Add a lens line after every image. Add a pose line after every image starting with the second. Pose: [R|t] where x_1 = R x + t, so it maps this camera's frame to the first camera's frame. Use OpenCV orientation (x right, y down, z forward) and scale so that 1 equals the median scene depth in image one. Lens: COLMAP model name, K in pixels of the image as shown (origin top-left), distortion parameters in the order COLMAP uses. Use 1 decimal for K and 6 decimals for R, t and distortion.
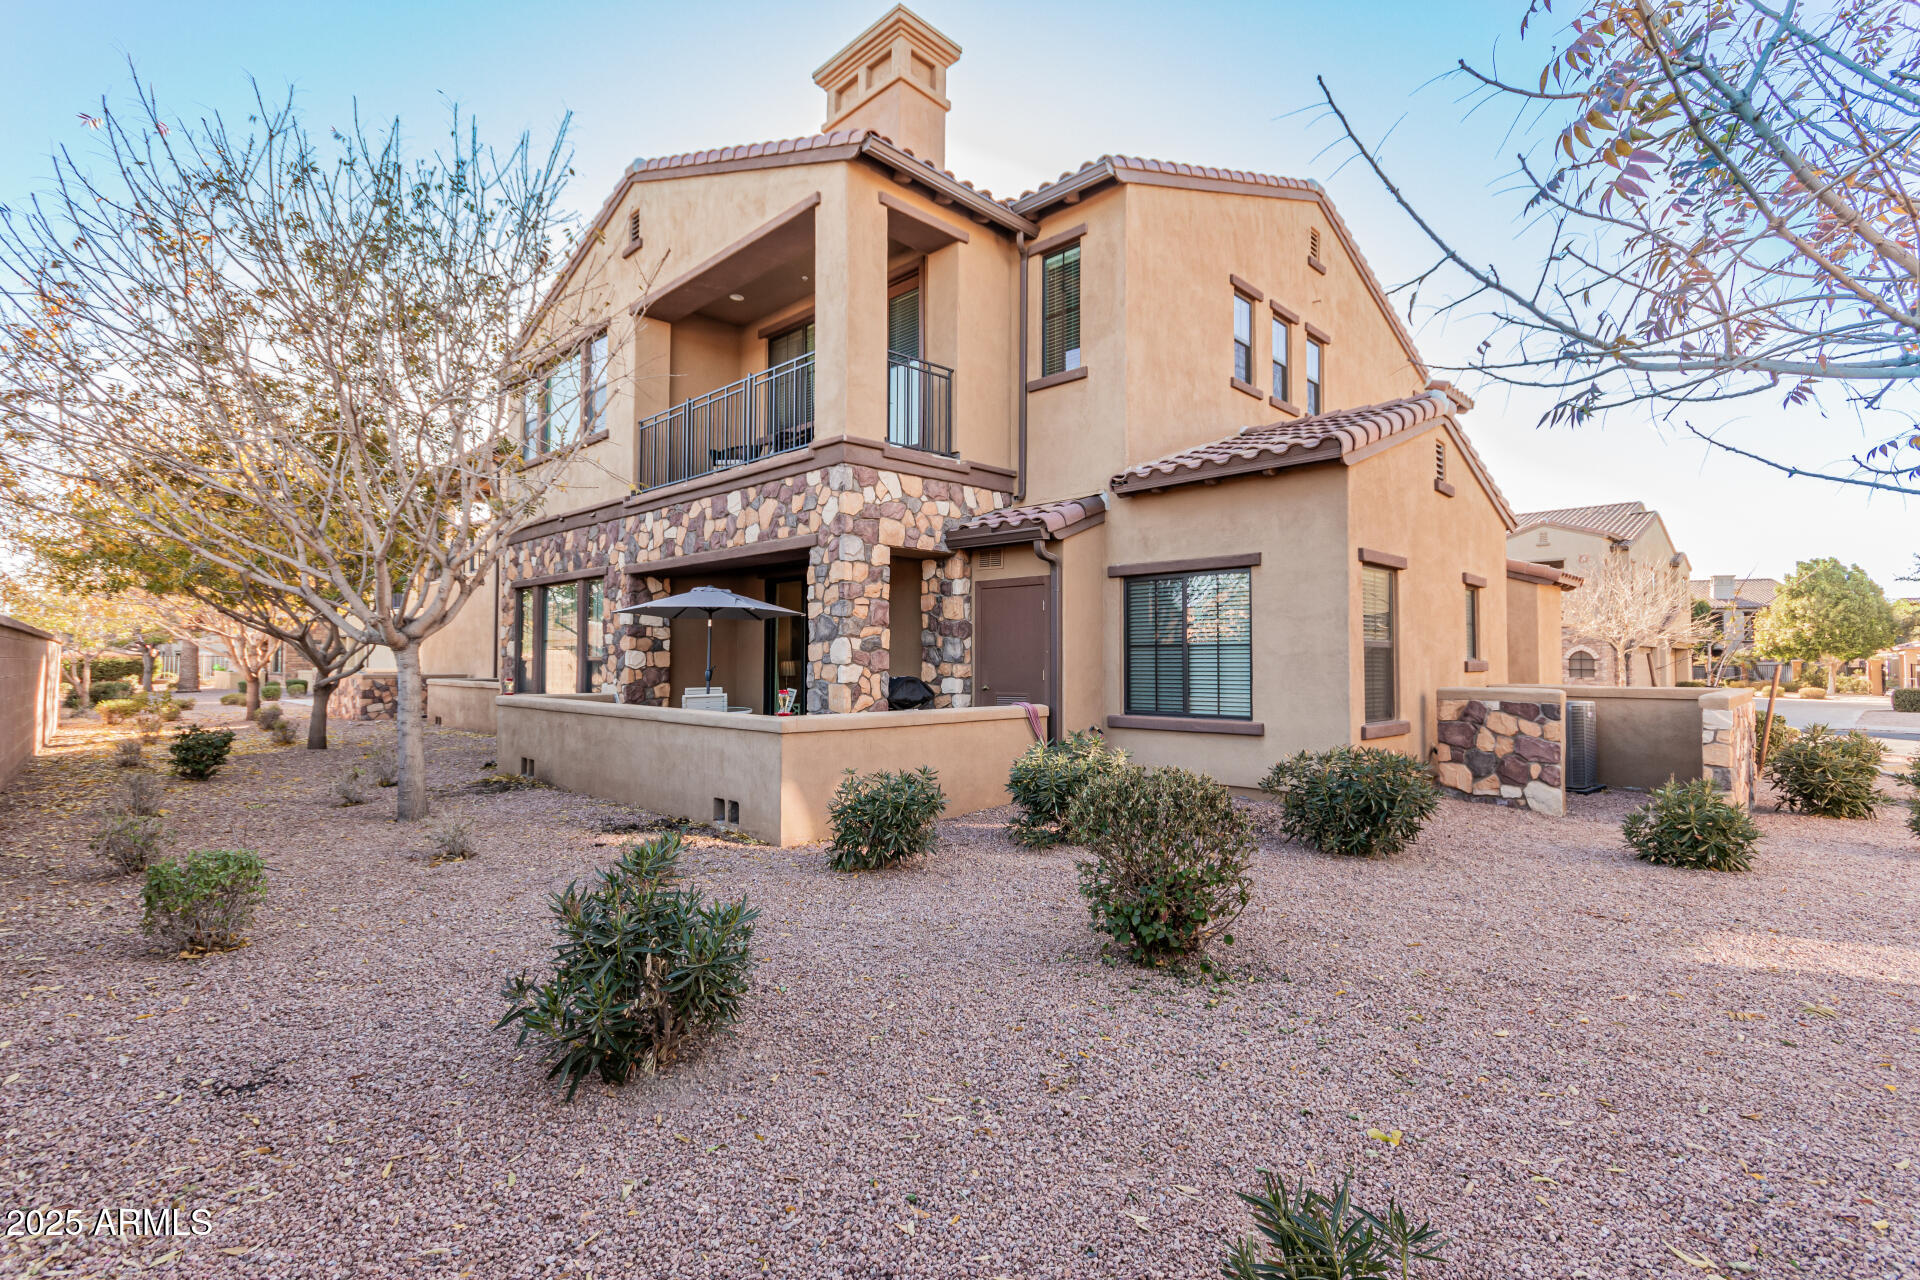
lens RADIAL K [[900.5, 0, 960.1], [0, 900.5, 641.3], [0, 0, 1]] dist [0.001830, 0.001561]
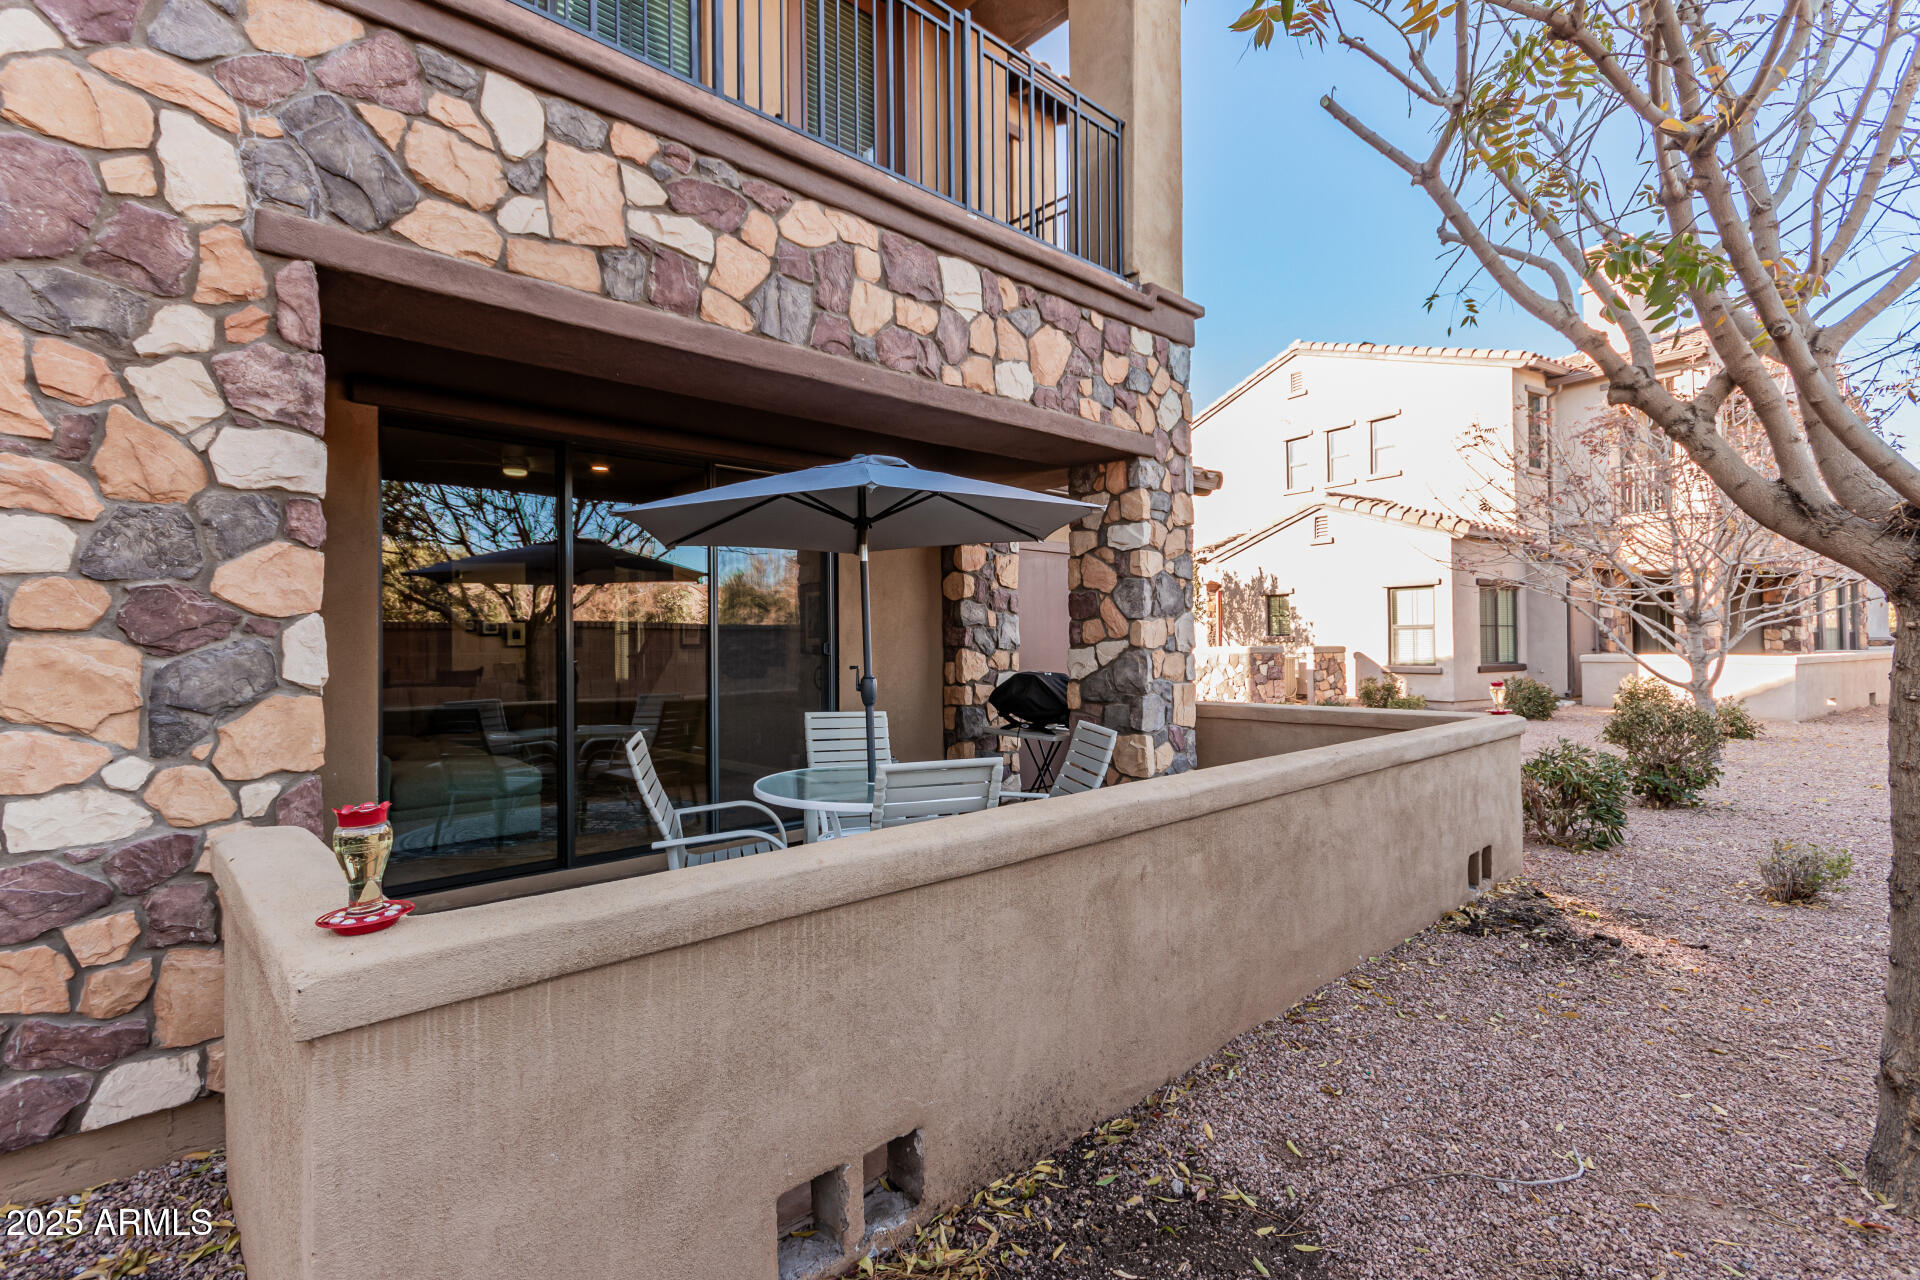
lens RADIAL K [[900.5, 0, 960.0], [0, 900.5, 642.5], [0, 0, 1]] dist [0.001830, 0.001561]
pose [[0.038436, 0.001357, 0.999260, -0.696180], [-0.015207, 0.999884, -0.000772, 0.018584], [-0.999145, -0.015167, 0.038452, 0.998066]]
